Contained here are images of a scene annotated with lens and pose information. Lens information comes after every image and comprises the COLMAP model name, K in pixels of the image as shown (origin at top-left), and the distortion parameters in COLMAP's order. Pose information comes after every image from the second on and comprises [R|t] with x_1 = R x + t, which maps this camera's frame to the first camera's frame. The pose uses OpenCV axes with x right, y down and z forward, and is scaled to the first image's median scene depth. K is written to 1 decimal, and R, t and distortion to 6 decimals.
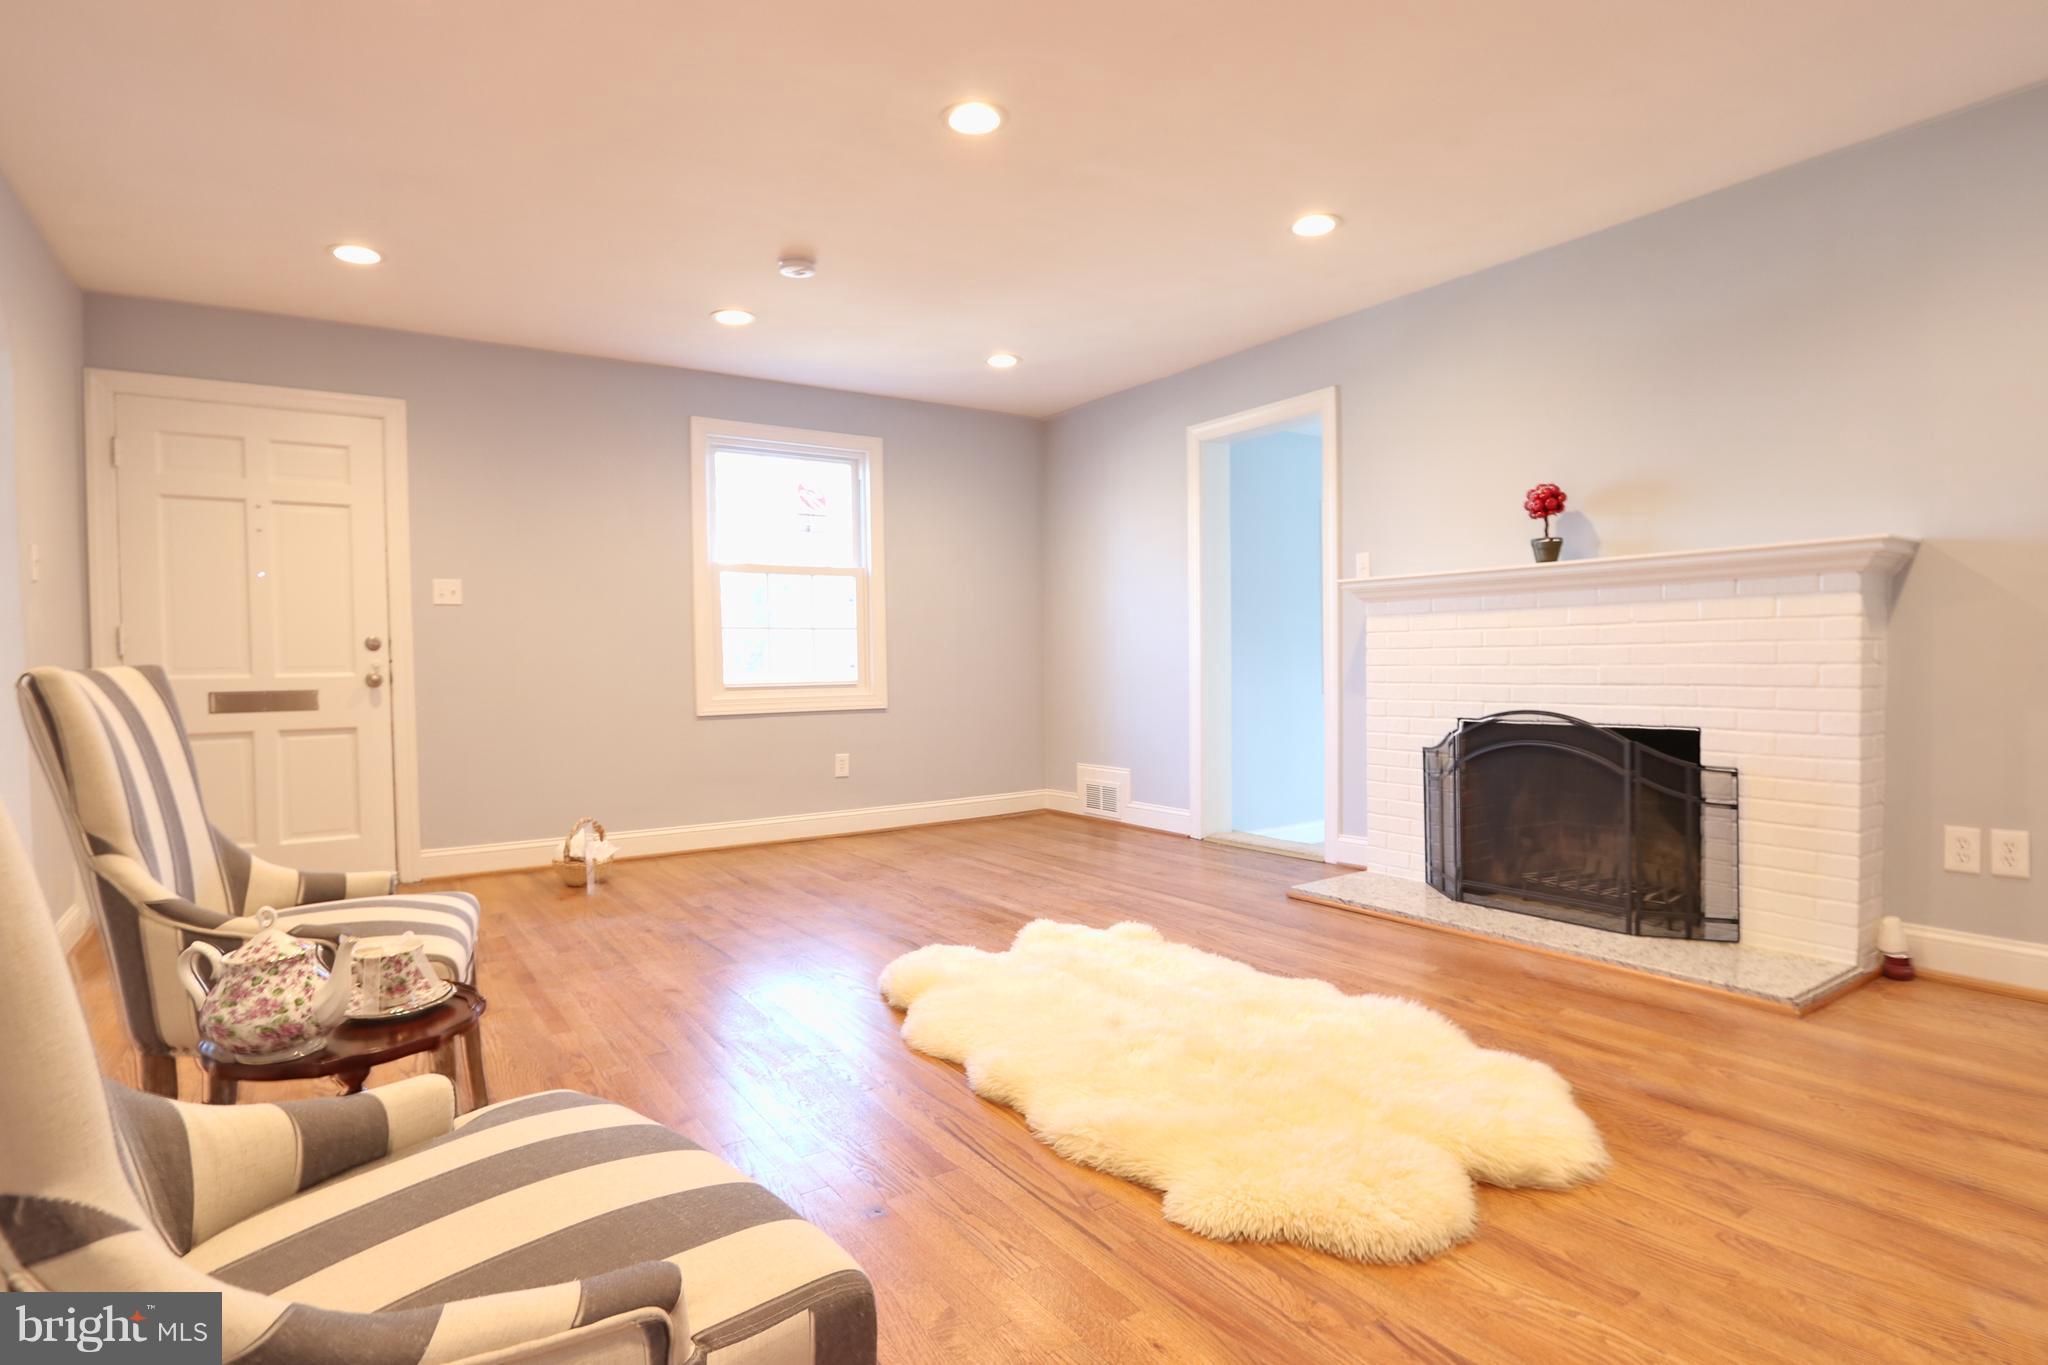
lens RADIAL K [[1063.5, 0, 1019.4], [0, 1063.5, 687.7], [0, 0, 1]] dist [-0.017085, 0.005920]
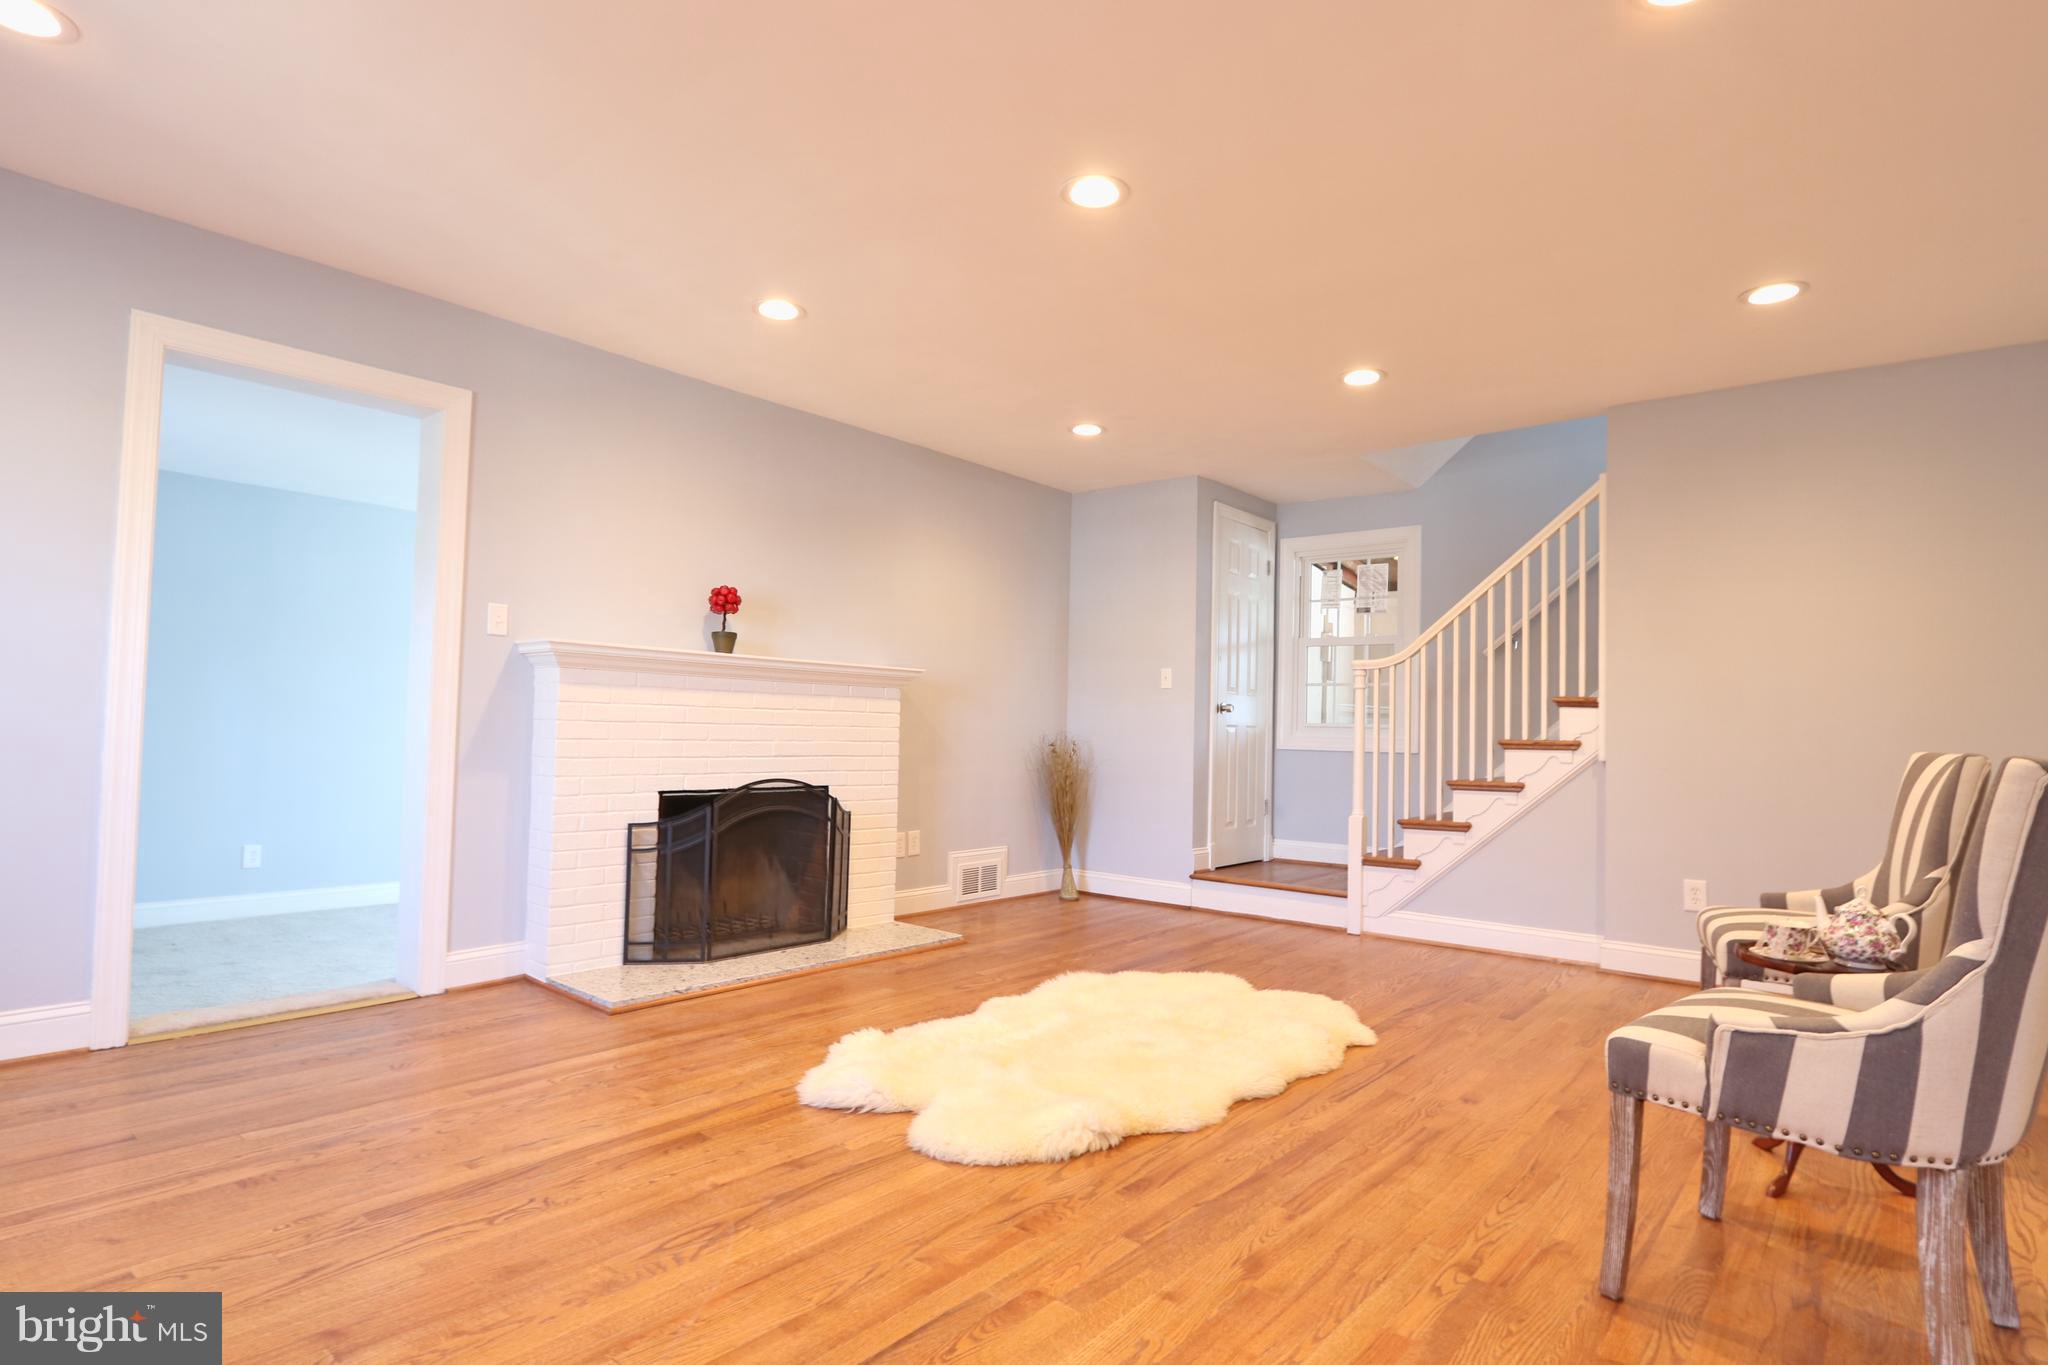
lens RADIAL K [[1065.2, 0, 1035.0], [0, 1065.2, 683.2], [0, 0, 1]] dist [-0.018914, -0.000156]
pose [[-0.287734, 0.053552, 0.956212, -0.742736], [0.005653, 0.998513, -0.054220, -0.019430], [-0.957694, -0.010196, -0.287608, 1.037864]]
